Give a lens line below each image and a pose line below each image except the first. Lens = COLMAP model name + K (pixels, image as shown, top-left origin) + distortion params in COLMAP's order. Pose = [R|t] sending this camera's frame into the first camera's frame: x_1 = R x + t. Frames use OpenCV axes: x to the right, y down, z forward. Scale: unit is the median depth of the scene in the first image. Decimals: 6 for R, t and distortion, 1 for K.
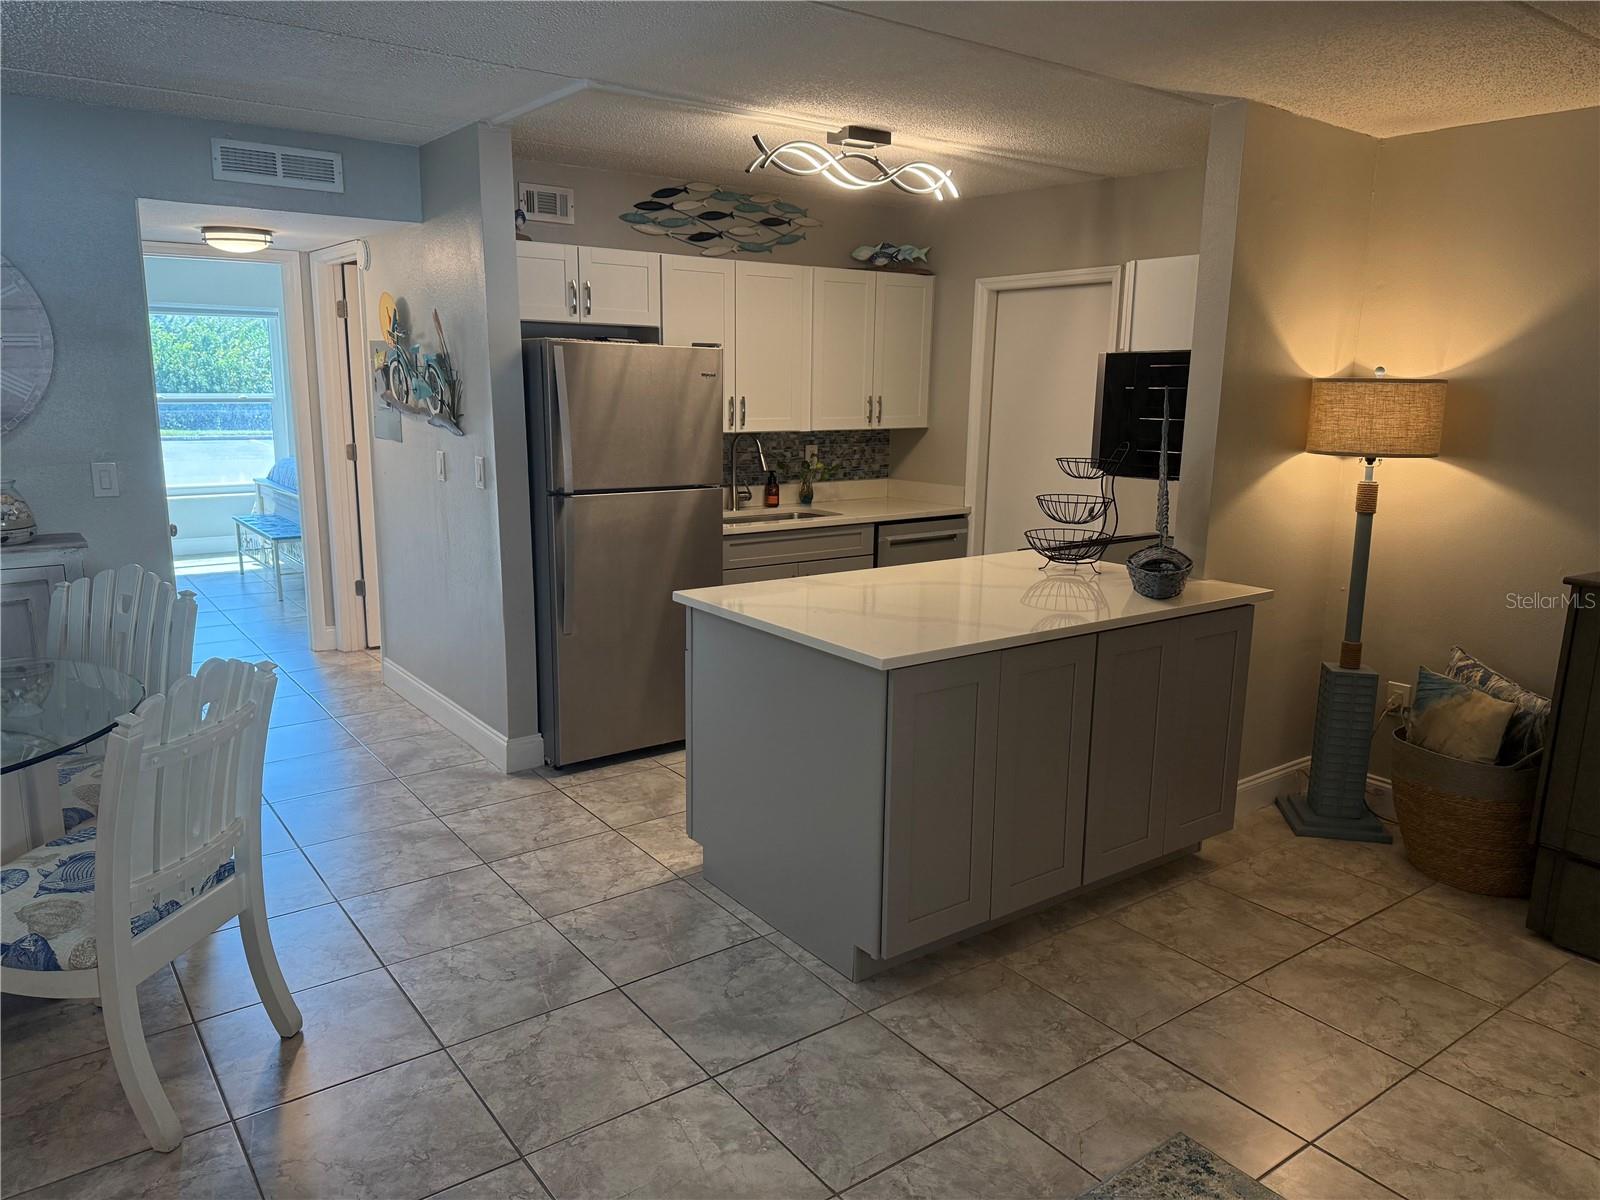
lens RADIAL K [[1119.6, 0, 804.3], [0, 1119.6, 616.4], [0, 0, 1]] dist [0.050595, -0.075151]
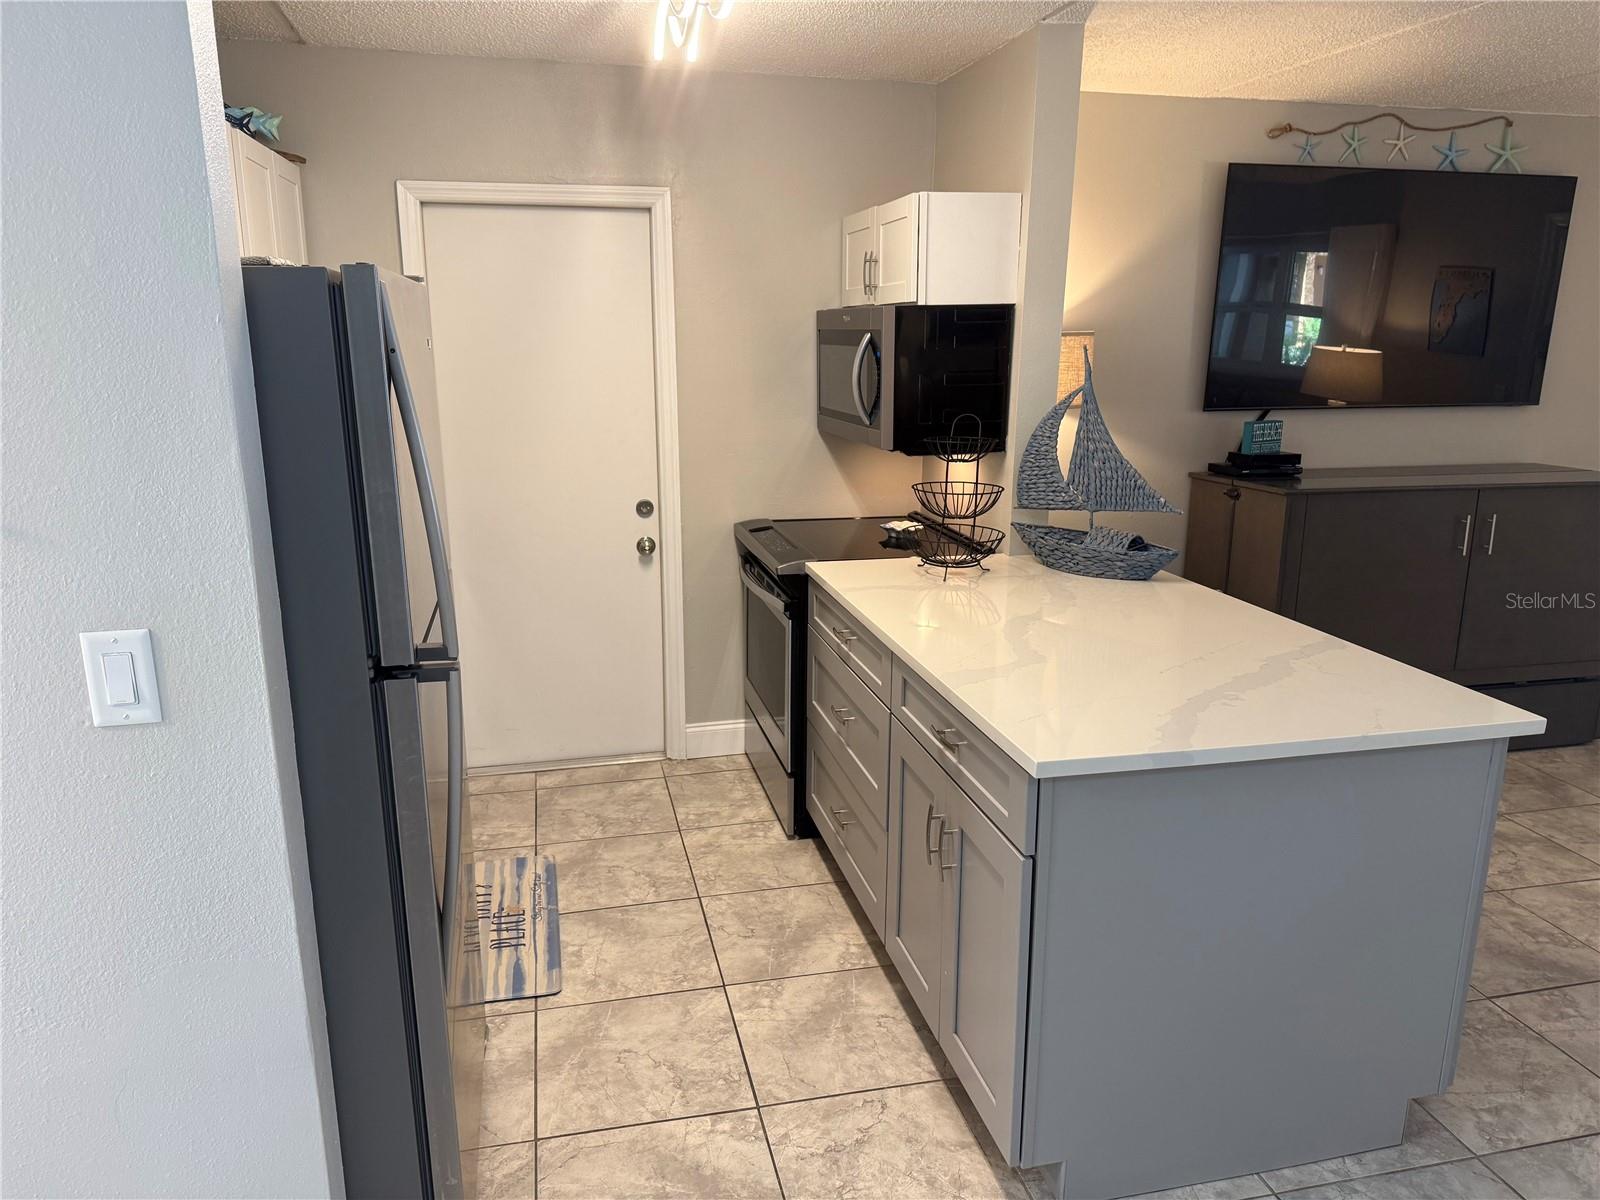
lens RADIAL K [[1119.6, 0, 794.3], [0, 1119.6, 605.6], [0, 0, 1]] dist [0.050595, -0.075151]
pose [[0.400984, -0.237946, 0.884643, -0.460974], [0.195335, 0.965678, 0.171202, -0.156301], [-0.895017, 0.104152, 0.433701, 0.644802]]
